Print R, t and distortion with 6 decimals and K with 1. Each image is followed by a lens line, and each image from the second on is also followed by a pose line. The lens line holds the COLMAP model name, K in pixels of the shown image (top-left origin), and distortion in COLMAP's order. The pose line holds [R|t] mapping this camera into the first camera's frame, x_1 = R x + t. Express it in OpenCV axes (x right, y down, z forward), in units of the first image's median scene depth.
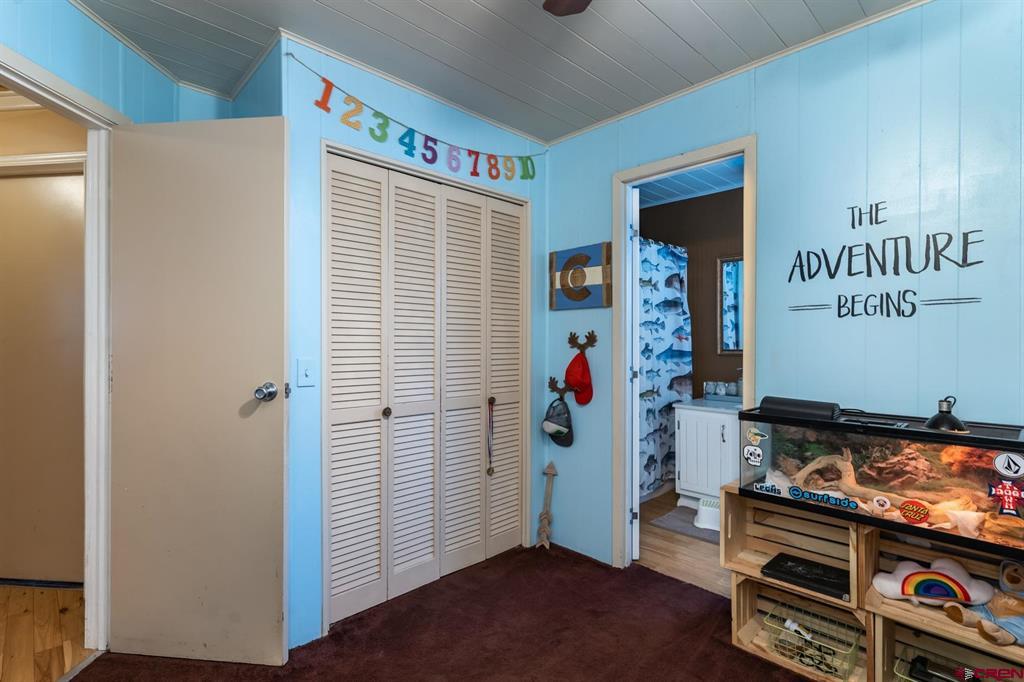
lens RADIAL K [[486.7, 0, 509.6], [0, 486.7, 343.6], [0, 0, 1]] dist [-0.000393, -0.001227]
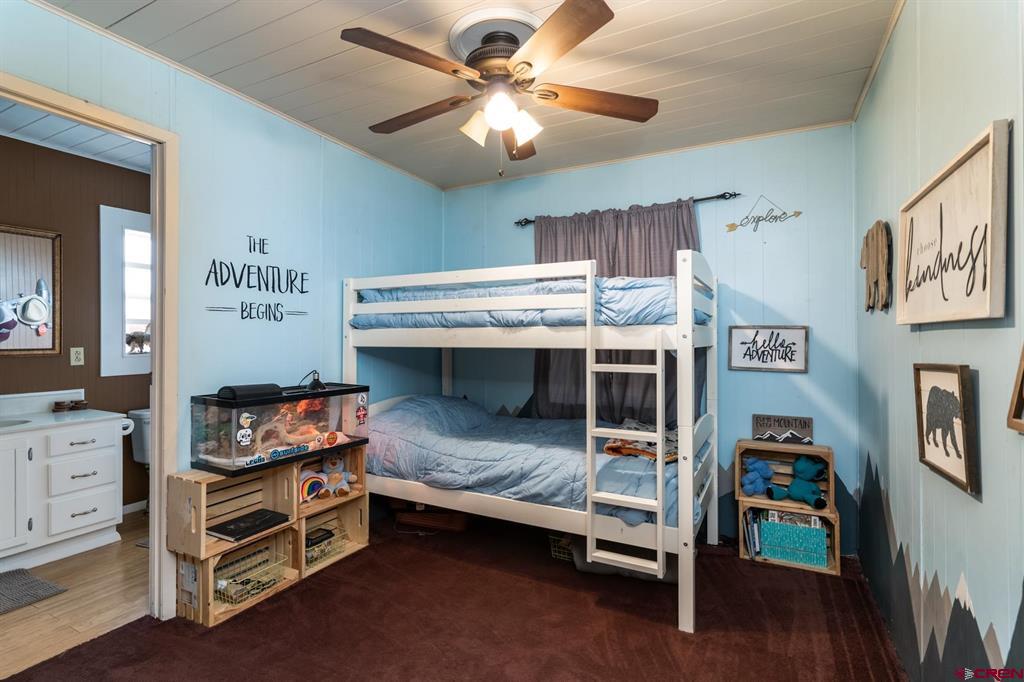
lens RADIAL K [[486.7, 0, 509.6], [0, 486.7, 343.6], [0, 0, 1]] dist [-0.000393, -0.001227]
pose [[-0.322948, -0.009942, 0.946364, -0.787296], [0.006050, 0.999903, 0.012569, -0.001412], [-0.946397, 0.009785, -0.322857, 0.776609]]
